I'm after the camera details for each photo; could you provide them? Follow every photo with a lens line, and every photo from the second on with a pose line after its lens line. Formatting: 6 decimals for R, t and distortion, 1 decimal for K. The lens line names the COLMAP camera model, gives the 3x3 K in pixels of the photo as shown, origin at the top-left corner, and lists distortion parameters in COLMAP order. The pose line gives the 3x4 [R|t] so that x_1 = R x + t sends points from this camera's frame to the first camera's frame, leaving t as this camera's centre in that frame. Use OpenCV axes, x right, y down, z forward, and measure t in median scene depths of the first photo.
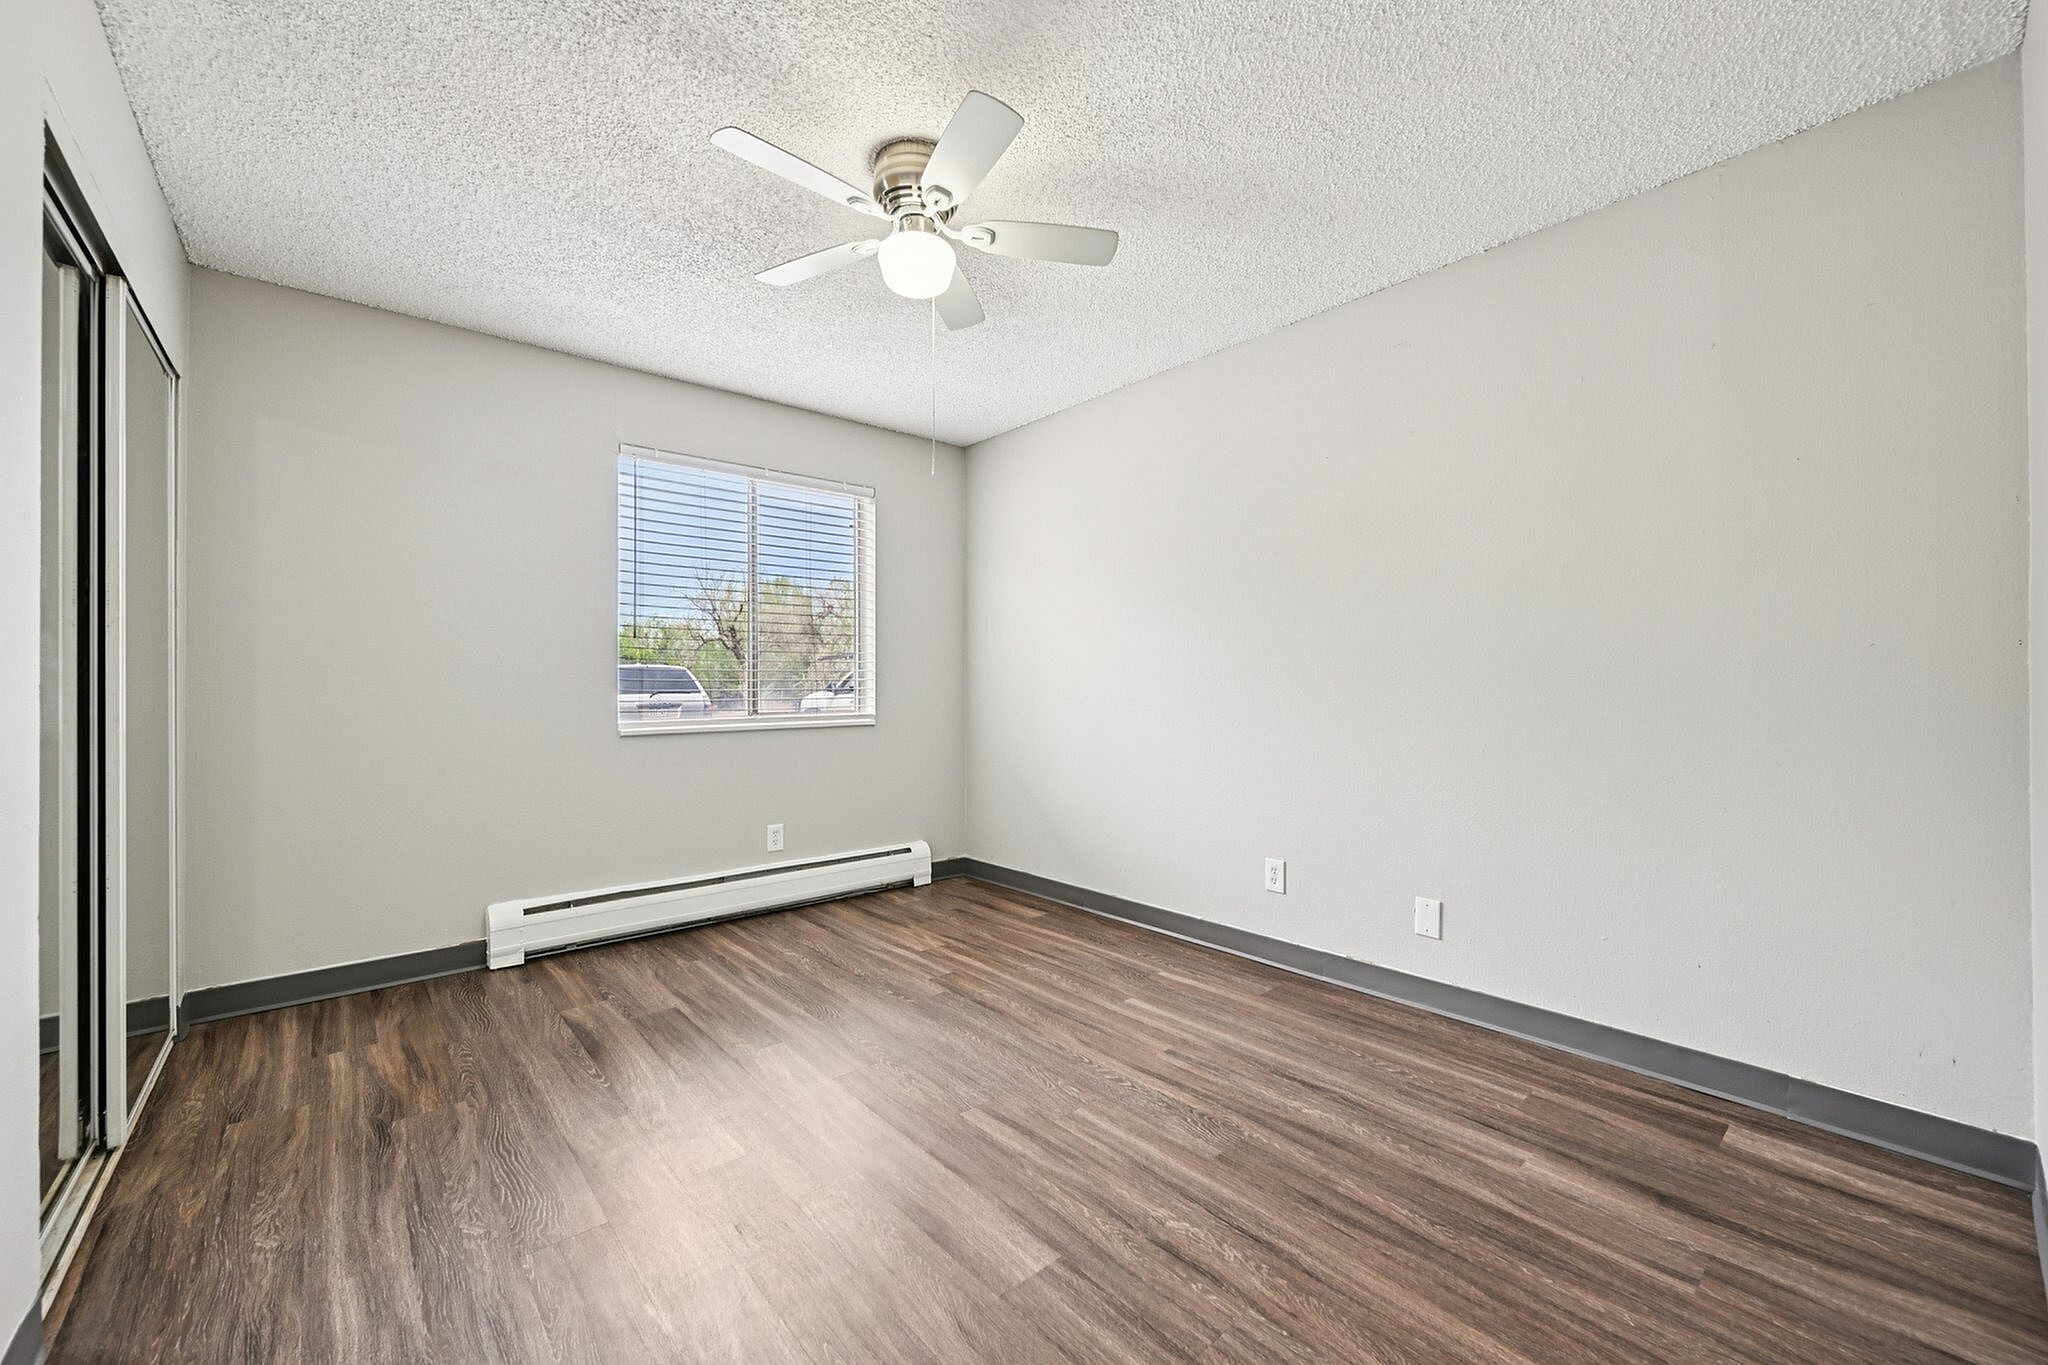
lens RADIAL K [[805.1, 0, 1028.3], [0, 805.1, 690.8], [0, 0, 1]] dist [0.001647, -0.000176]
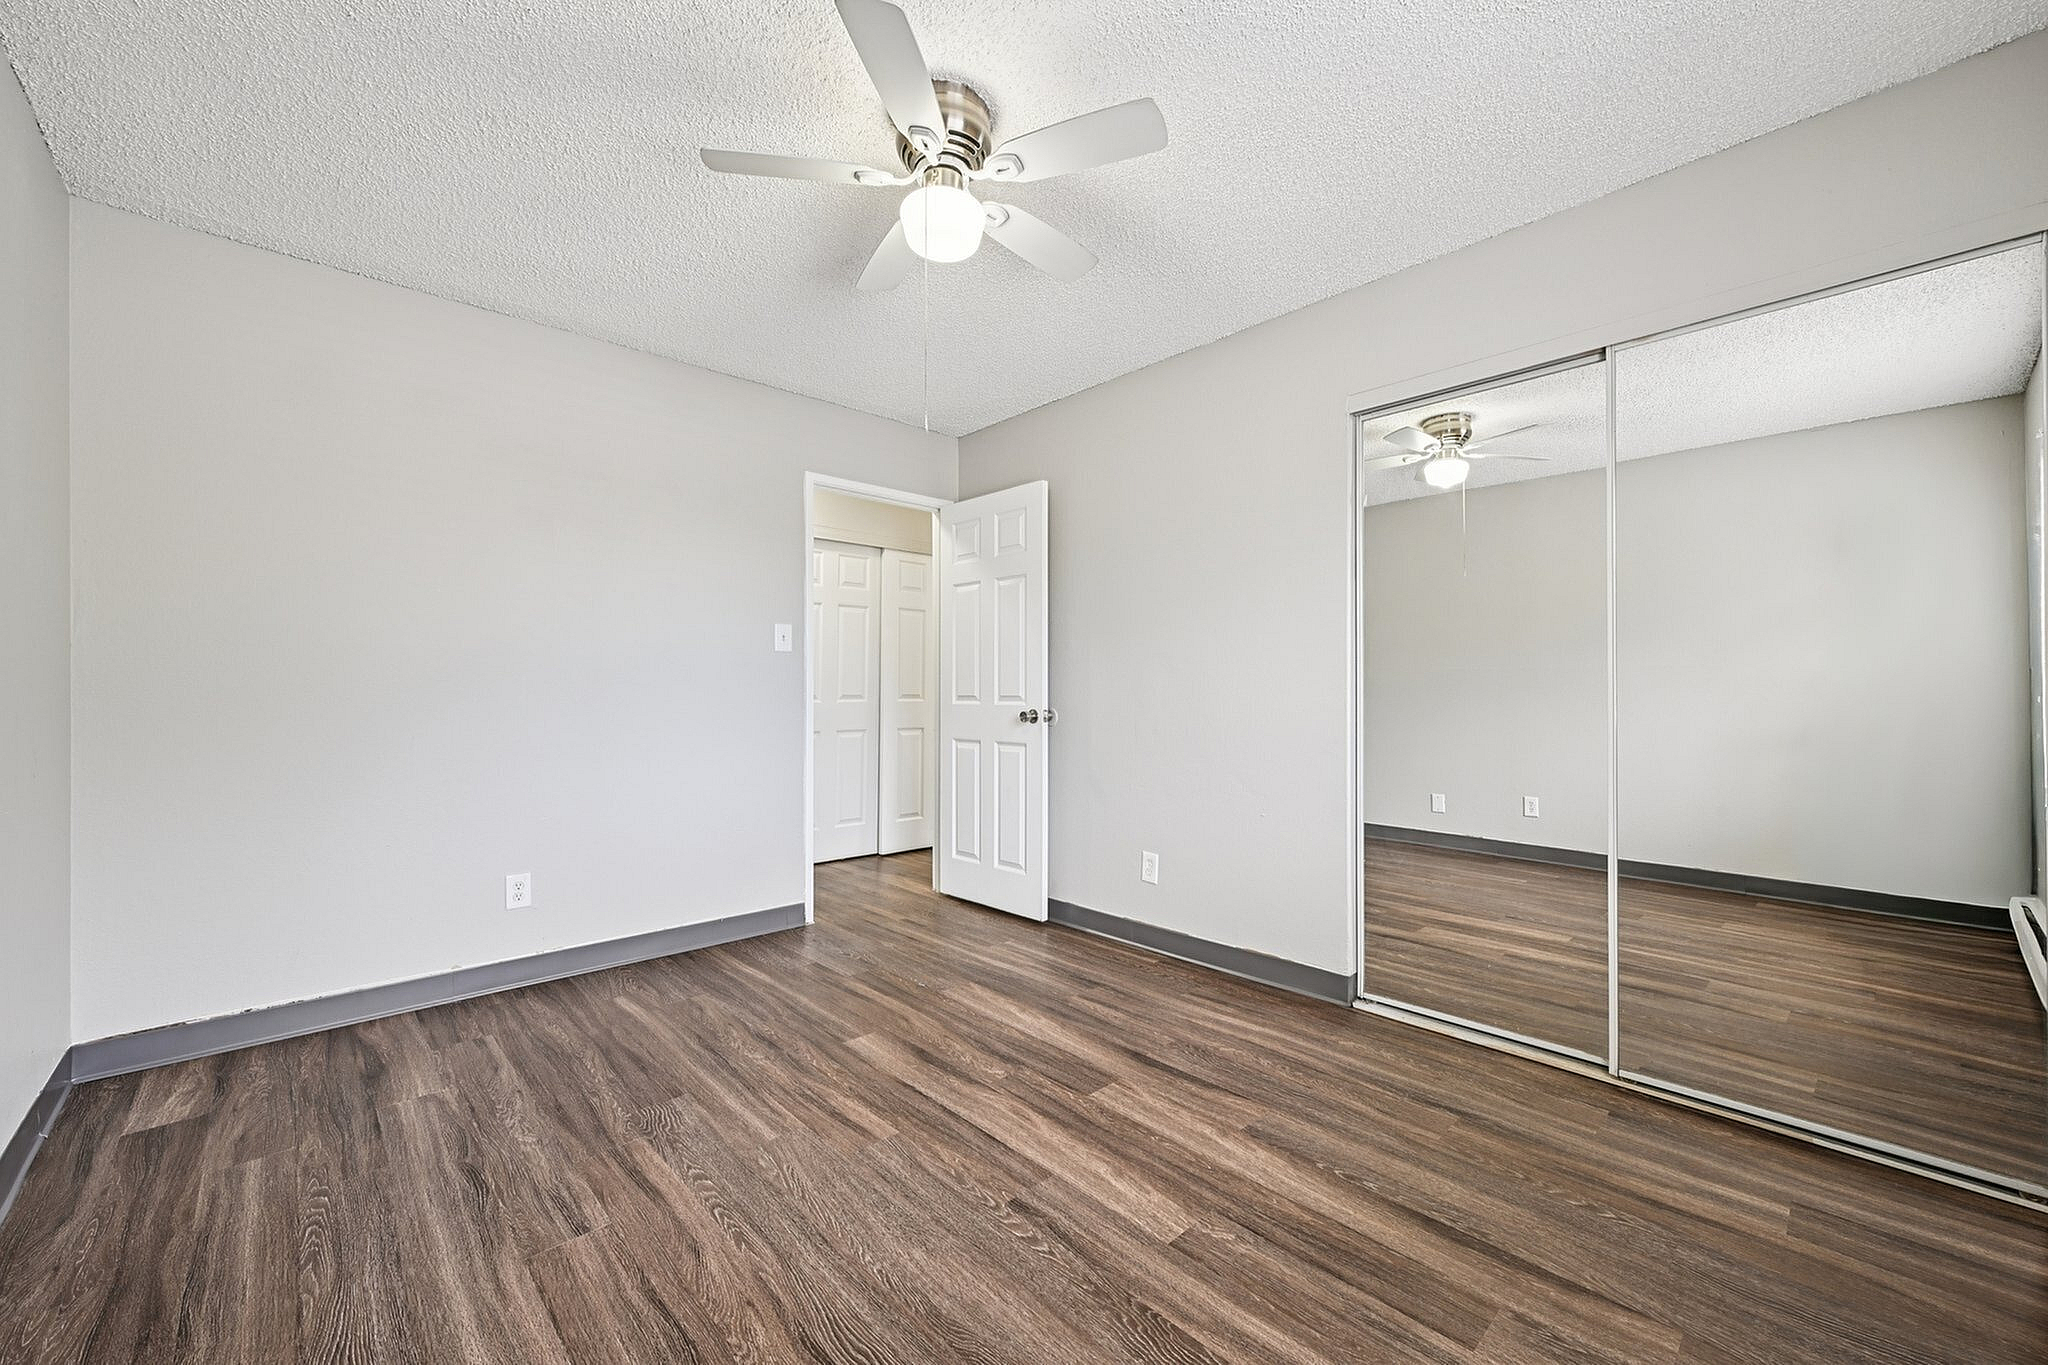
lens RADIAL K [[805.1, 0, 1028.3], [0, 805.1, 690.8], [0, 0, 1]] dist [0.001647, -0.000176]
pose [[-0.999345, 0.004390, -0.035912, -0.217716], [0.004166, 0.999971, 0.006329, -0.011830], [0.035938, 0.006175, -0.999335, 2.064494]]
